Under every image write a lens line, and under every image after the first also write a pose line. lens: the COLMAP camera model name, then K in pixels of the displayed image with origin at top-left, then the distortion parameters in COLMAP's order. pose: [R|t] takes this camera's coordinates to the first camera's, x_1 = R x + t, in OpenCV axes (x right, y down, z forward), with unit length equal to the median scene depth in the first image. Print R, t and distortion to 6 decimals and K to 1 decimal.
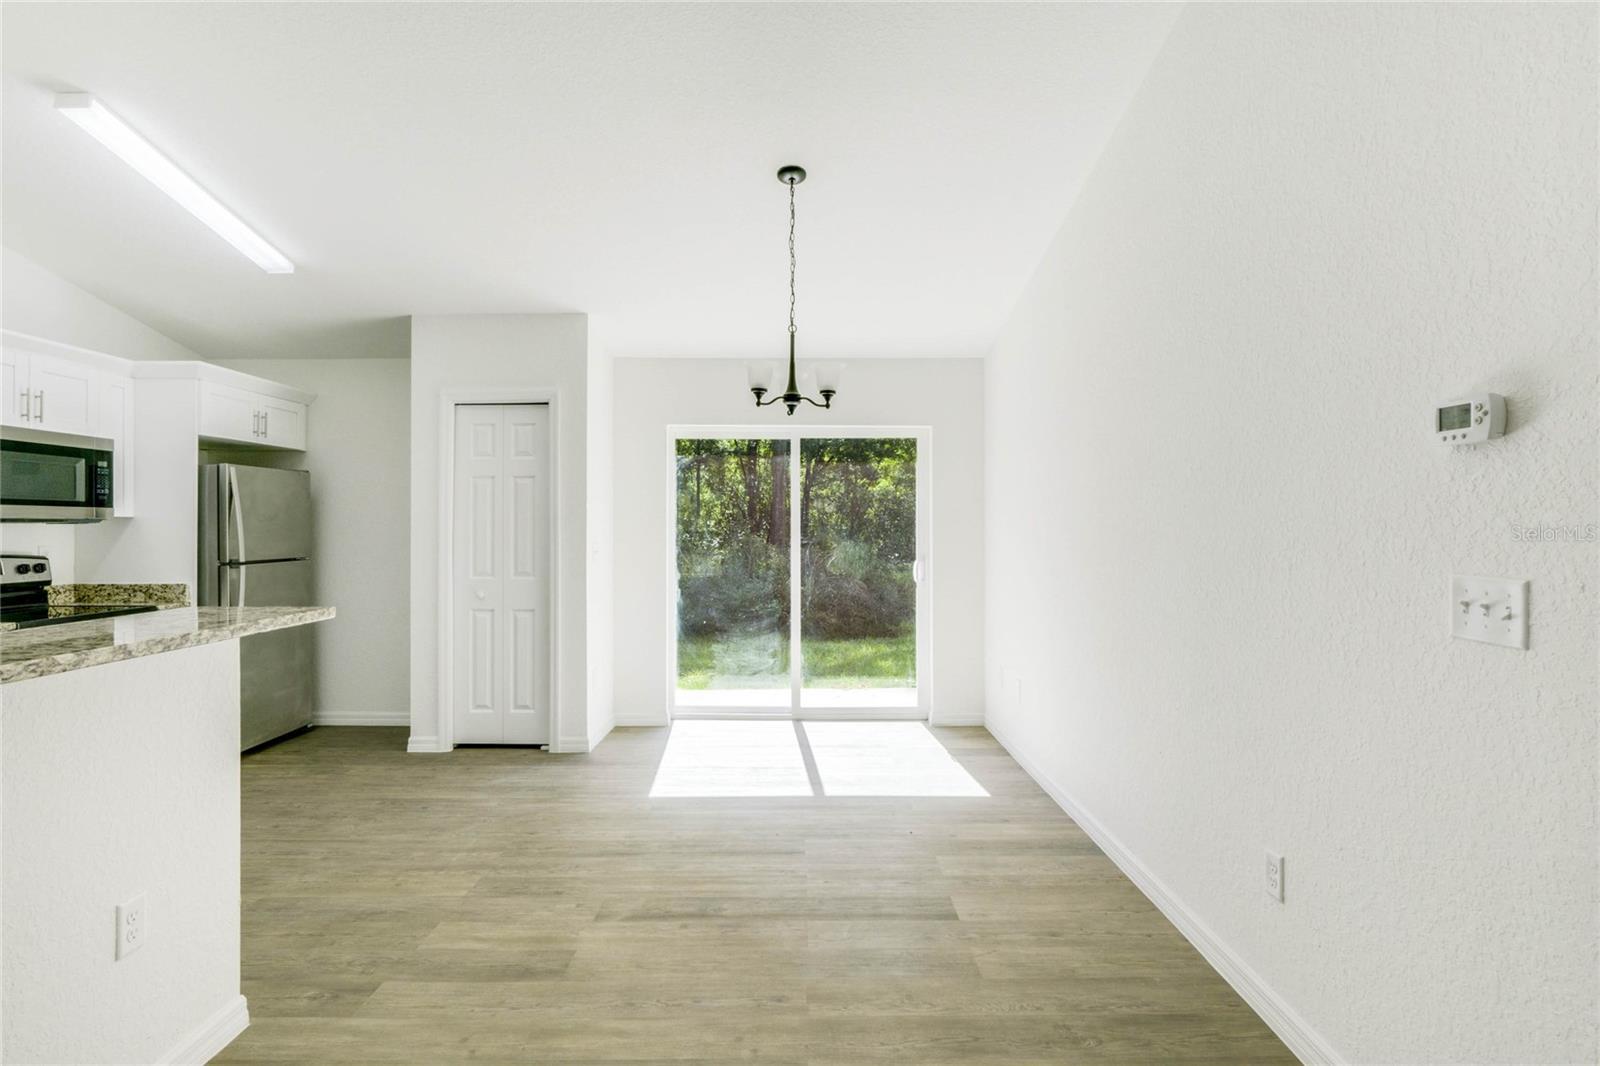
lens RADIAL K [[821.3, 0, 800.5], [0, 821.3, 523.3], [0, 0, 1]] dist [-0.036700, 0.018447]
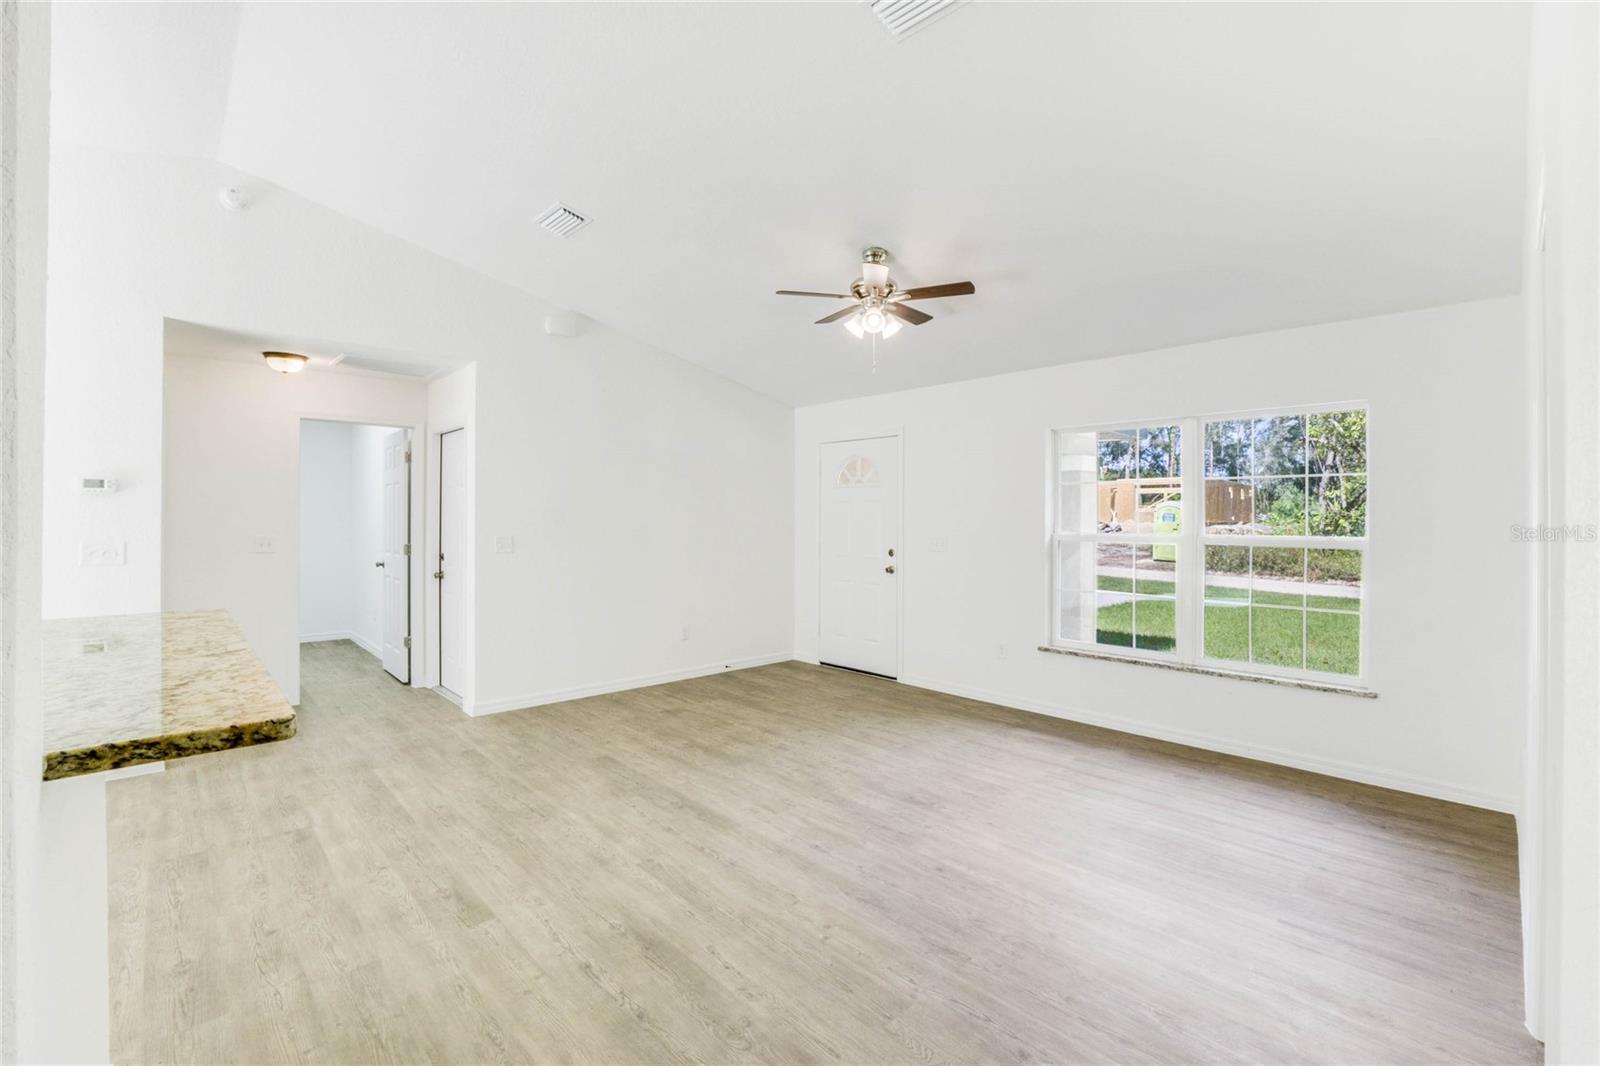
lens RADIAL K [[698.6, 0, 803.3], [0, 698.6, 520.9], [0, 0, 1]] dist [-0.058034, 0.013746]
pose [[-0.687286, -0.002386, 0.726383, -0.876227], [-0.002395, 0.999997, 0.001019, -0.004636], [-0.726383, -0.001039, -0.687289, 0.287919]]
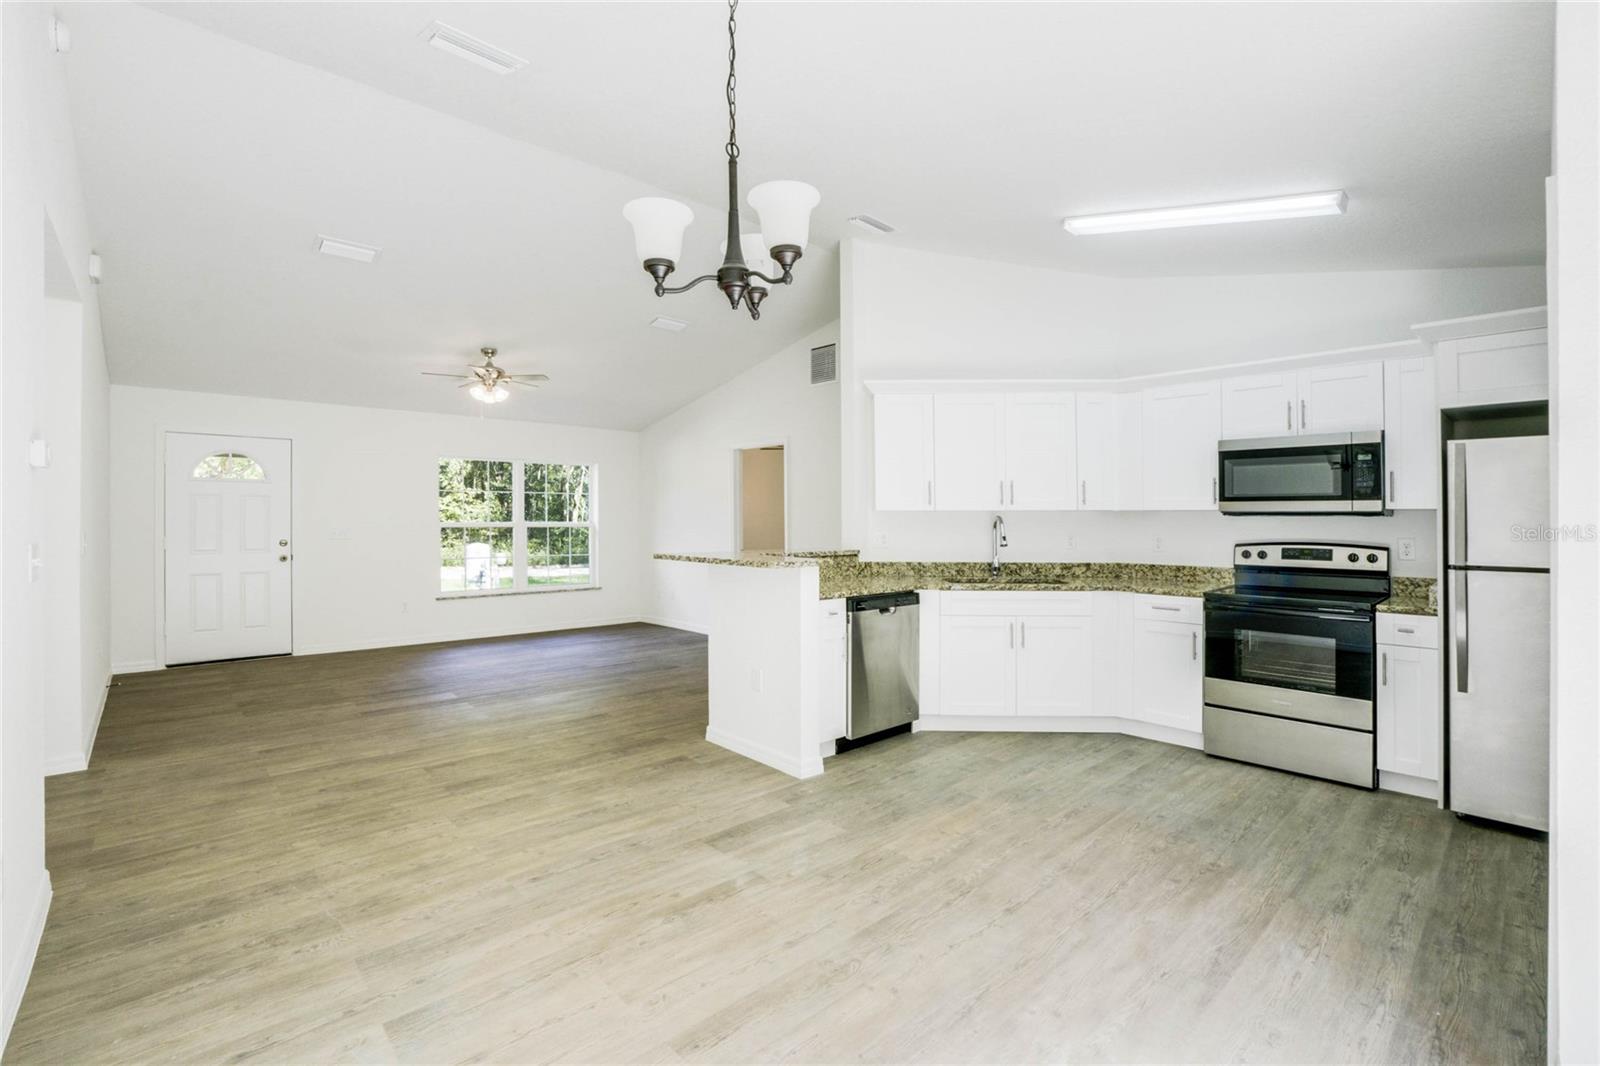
lens RADIAL K [[705.5, 0, 806.4], [0, 705.5, 510.2], [0, 0, 1]] dist [-0.036853, 0.011205]
pose [[-0.727515, -0.008819, -0.686035, 0.230239], [-0.001551, 0.999936, -0.011209, 0.003283], [0.686090, -0.007091, -0.727482, 1.138036]]
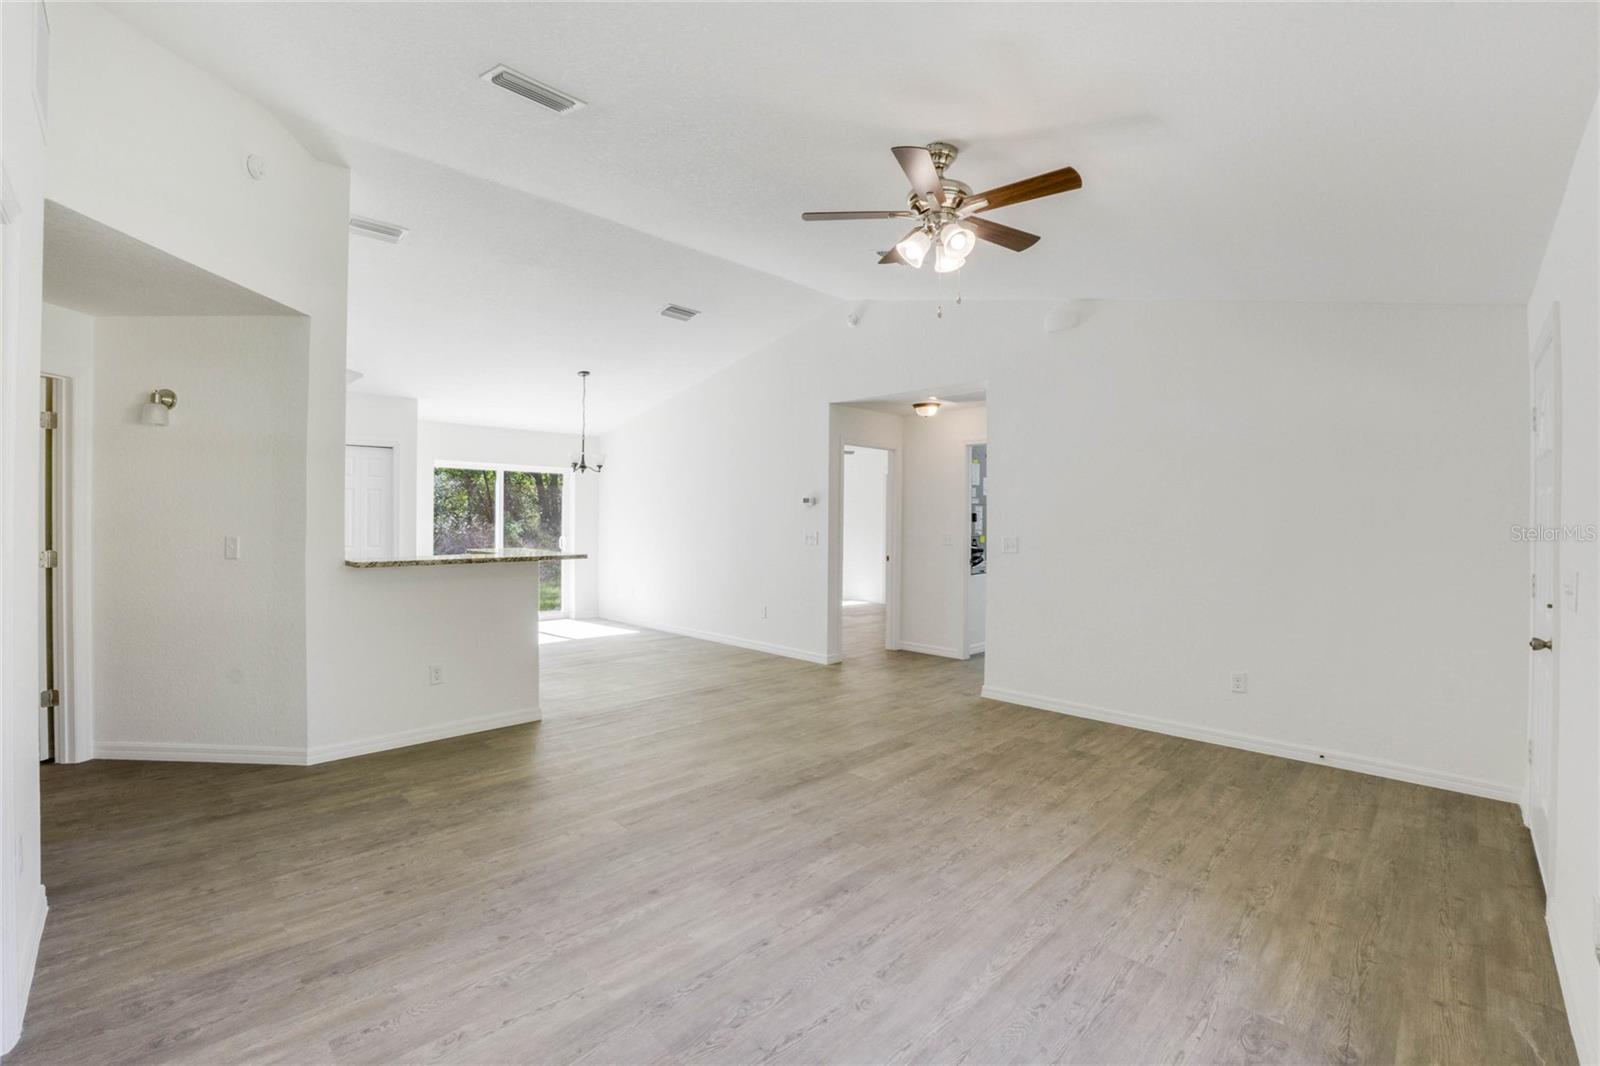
lens RADIAL K [[695.3, 0, 796.2], [0, 695.3, 525.0], [0, 0, 1]] dist [-0.057926, 0.012160]
pose [[0.709336, 0.002031, 0.704867, -0.830261], [-0.011521, 0.999896, 0.008713, -0.005479], [-0.704776, -0.014301, 0.709286, -0.737833]]
